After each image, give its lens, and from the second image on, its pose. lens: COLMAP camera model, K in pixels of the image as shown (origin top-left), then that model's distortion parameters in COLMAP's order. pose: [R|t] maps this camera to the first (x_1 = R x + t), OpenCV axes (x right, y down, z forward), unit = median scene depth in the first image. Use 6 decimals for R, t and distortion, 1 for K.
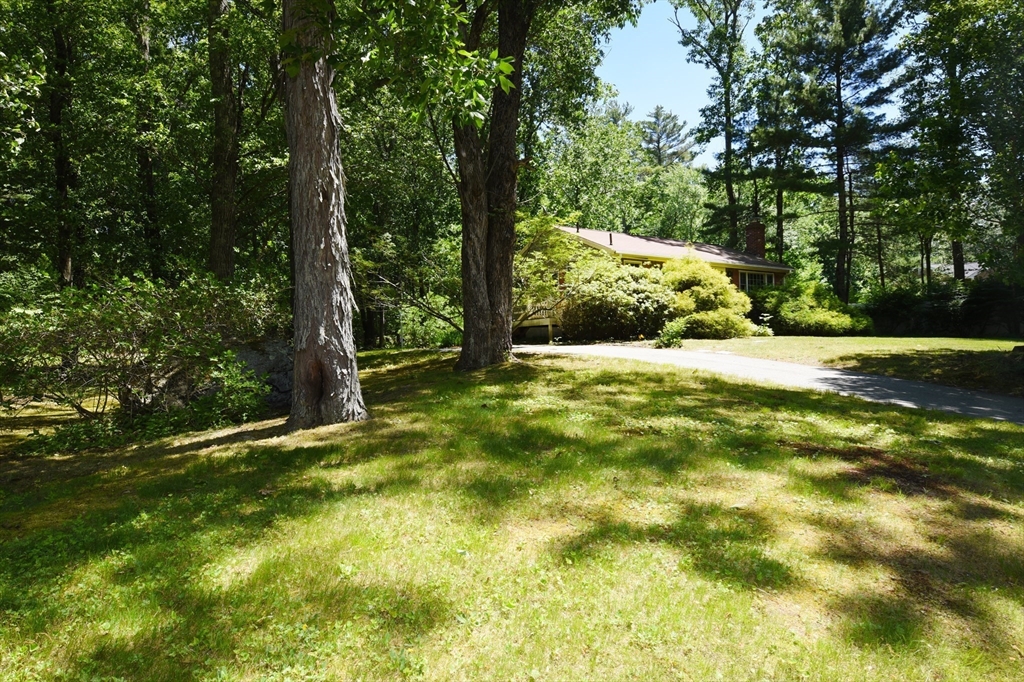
lens RADIAL K [[597.5, 0, 511.2], [0, 597.5, 337.3], [0, 0, 1]] dist [0.001730, 0.000240]
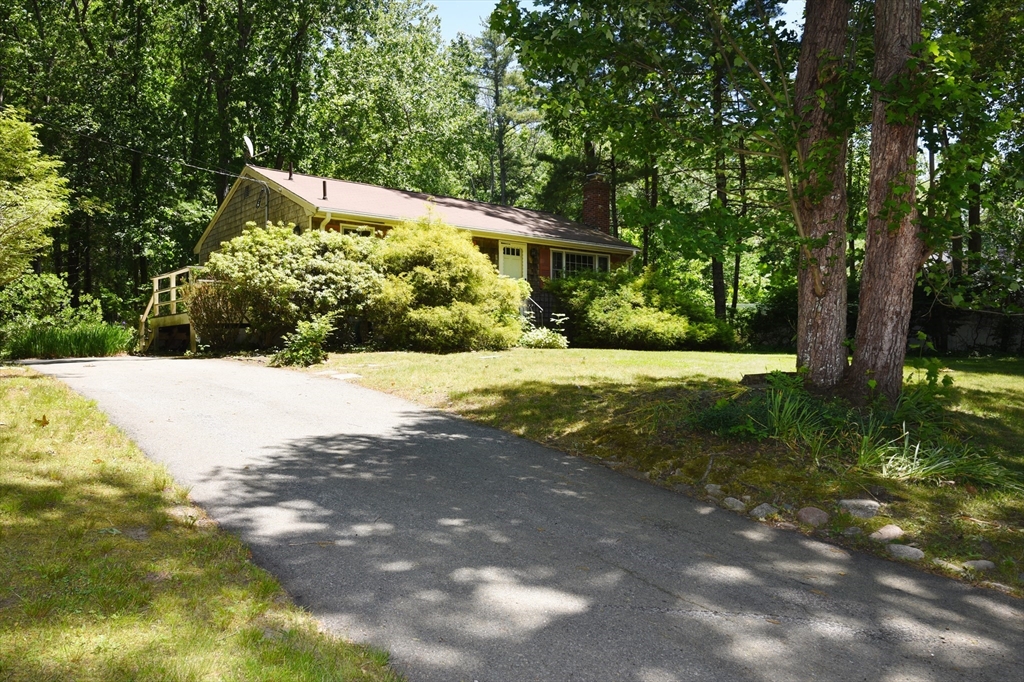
lens RADIAL K [[809.1, 0, 512.6], [0, 809.1, 340.2], [0, 0, 1]] dist [-0.001740, -0.004461]
pose [[0.990010, 0.015620, 0.140128, 0.282577], [-0.014740, 0.999865, -0.007315, -0.003793], [-0.140223, 0.005177, 0.990106, 0.153969]]
